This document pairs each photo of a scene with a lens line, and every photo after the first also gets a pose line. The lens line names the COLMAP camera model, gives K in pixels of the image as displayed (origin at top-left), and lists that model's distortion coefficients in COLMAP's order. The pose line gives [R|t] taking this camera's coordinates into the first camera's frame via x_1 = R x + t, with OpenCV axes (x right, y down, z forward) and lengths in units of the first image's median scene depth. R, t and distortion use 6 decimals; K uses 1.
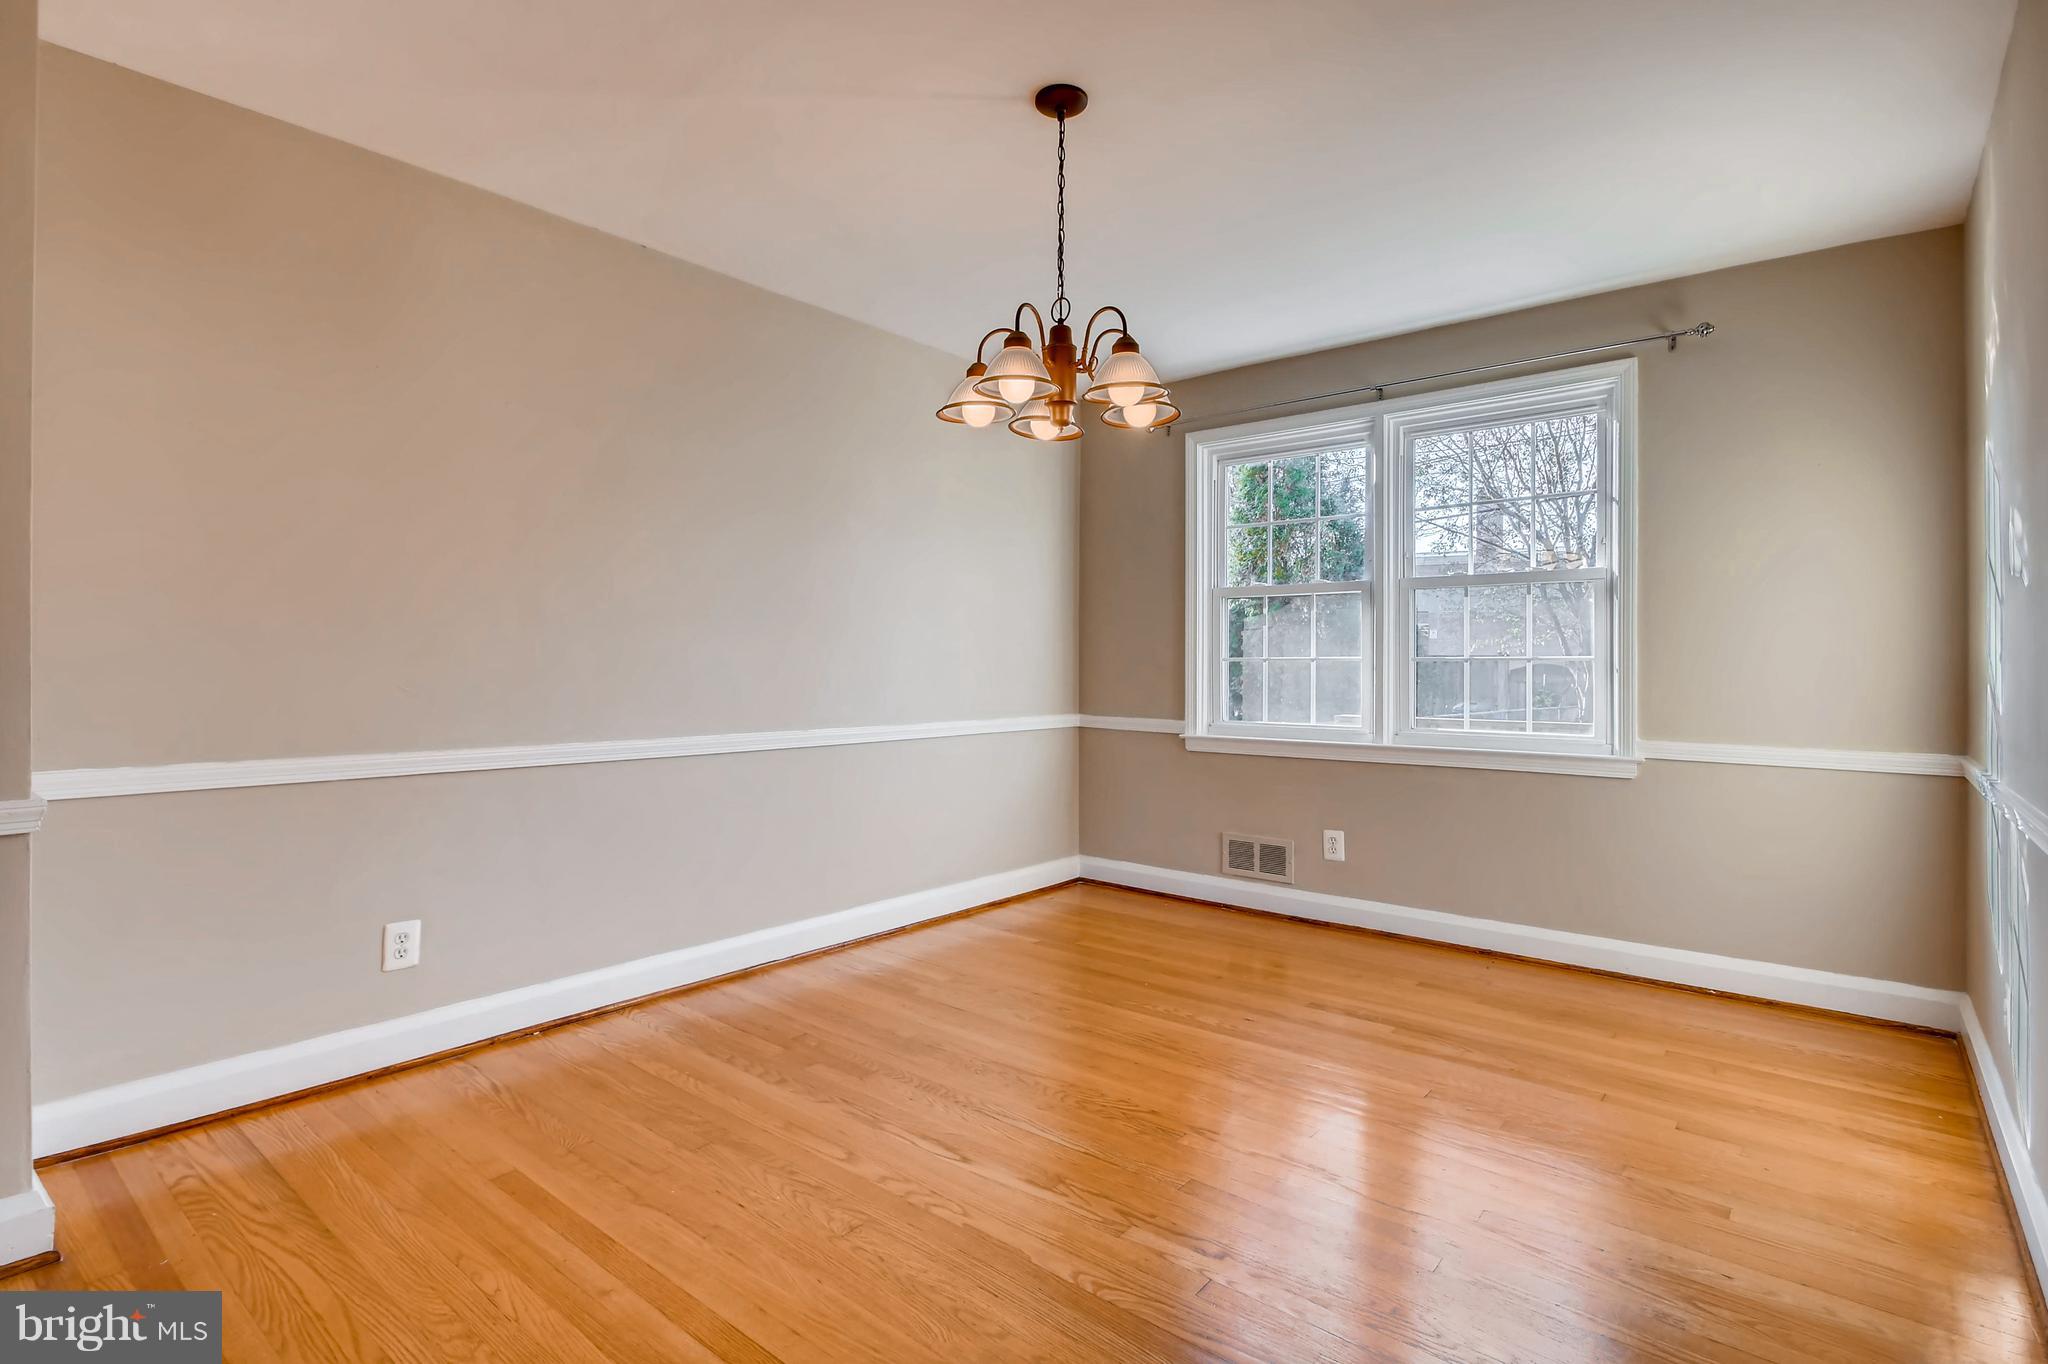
lens RADIAL K [[999.5, 0, 1018.4], [0, 999.5, 667.9], [0, 0, 1]] dist [0.002106, 0.000320]
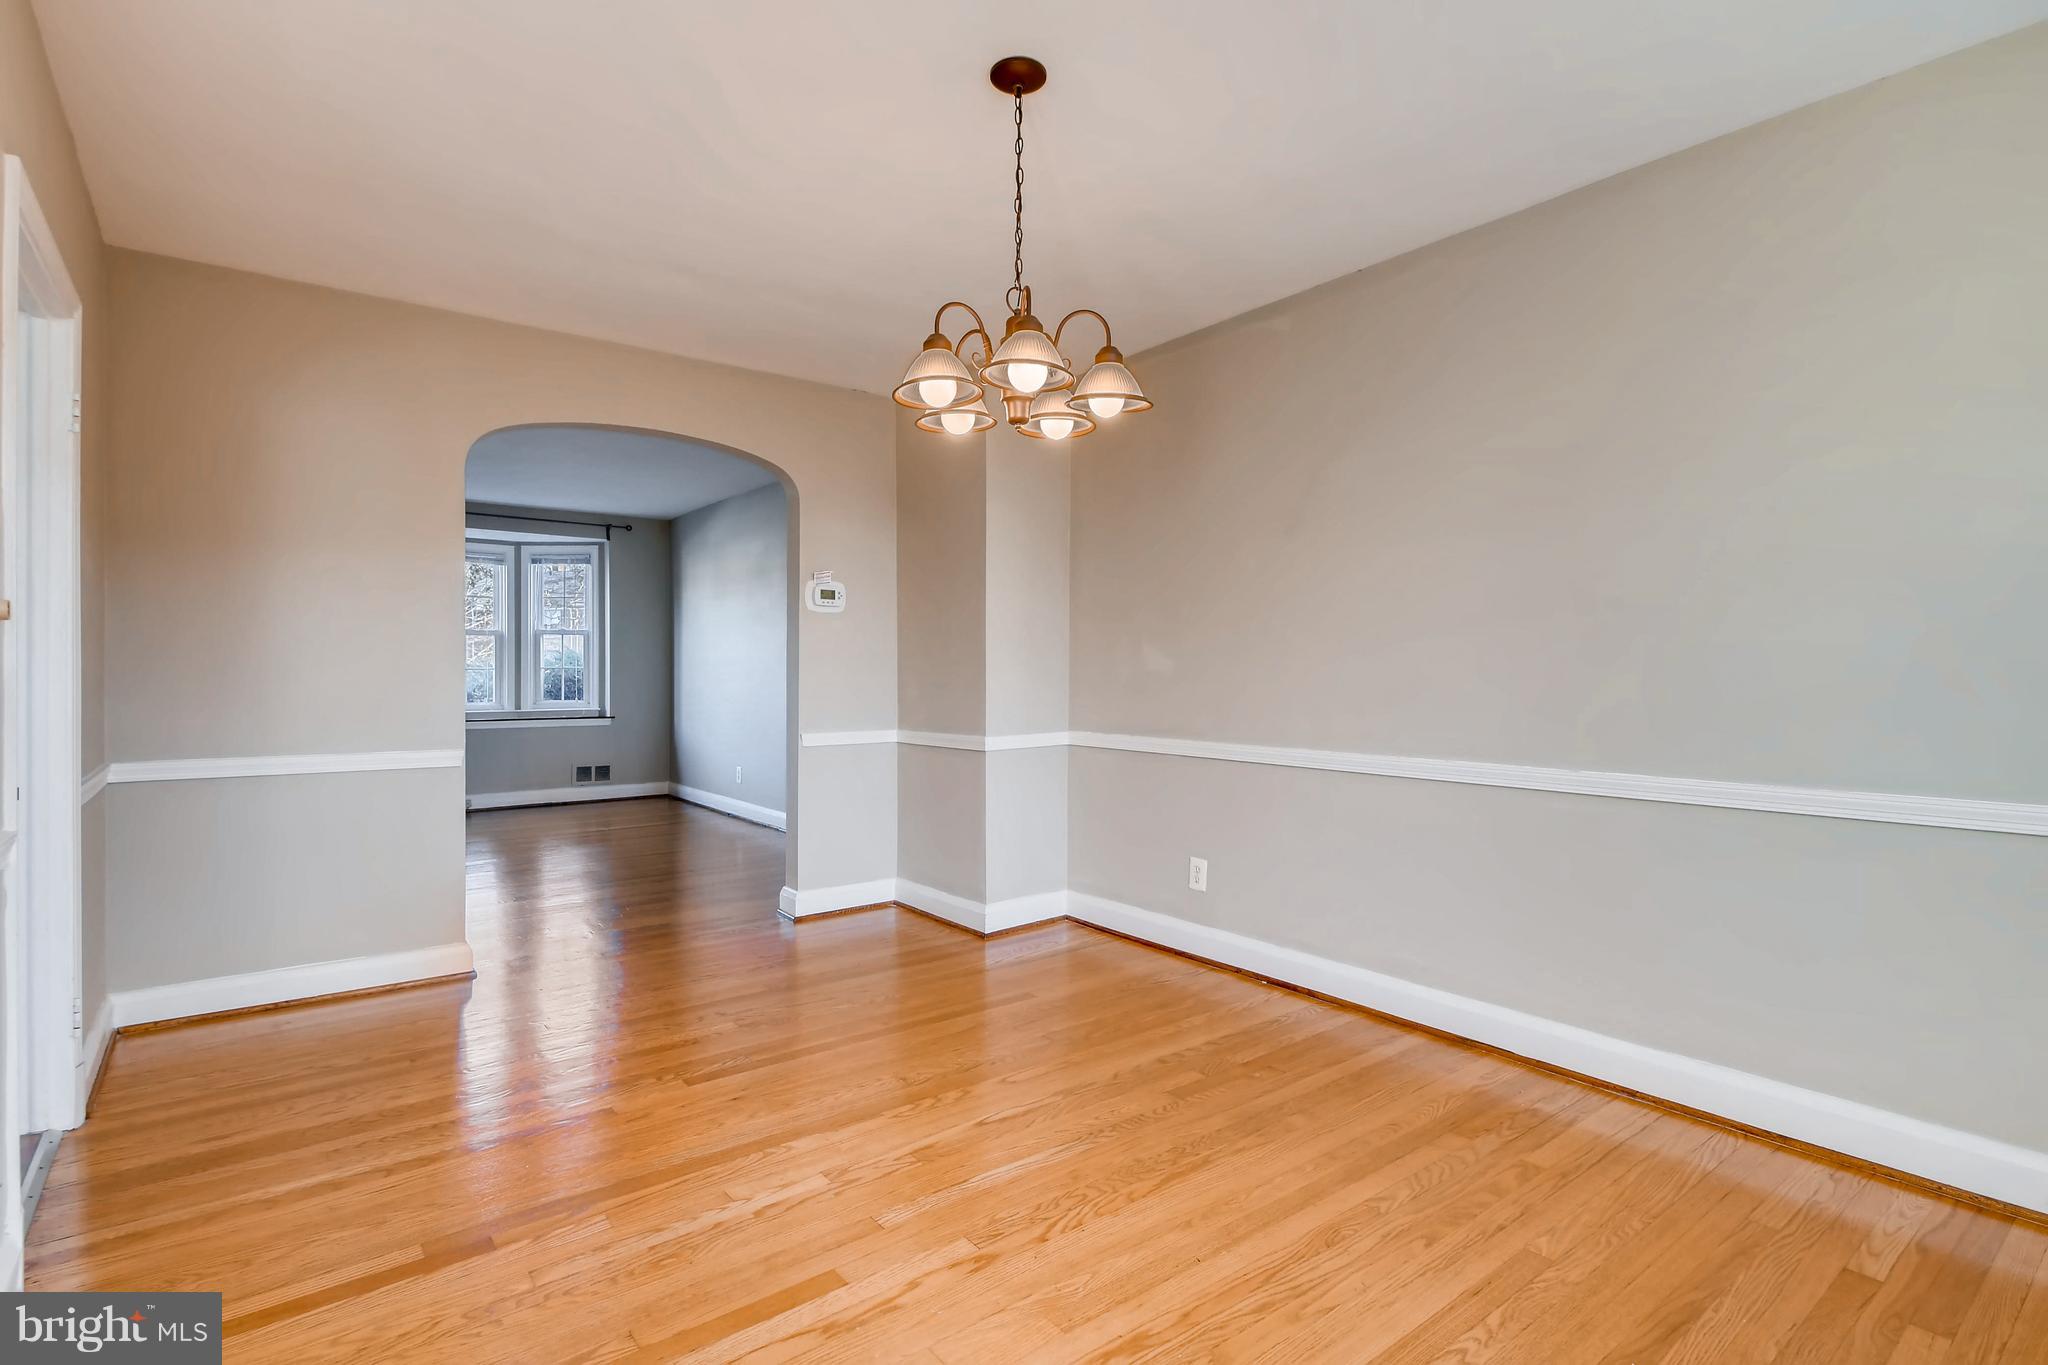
lens RADIAL K [[999.5, 0, 1021.2], [0, 999.5, 683.3], [0, 0, 1]] dist [0.002106, 0.000320]
pose [[-0.218729, 0.009970, -0.975735, 0.841442], [-0.010692, 0.999863, 0.012613, -0.015433], [0.975727, 0.013192, -0.218593, 1.048519]]
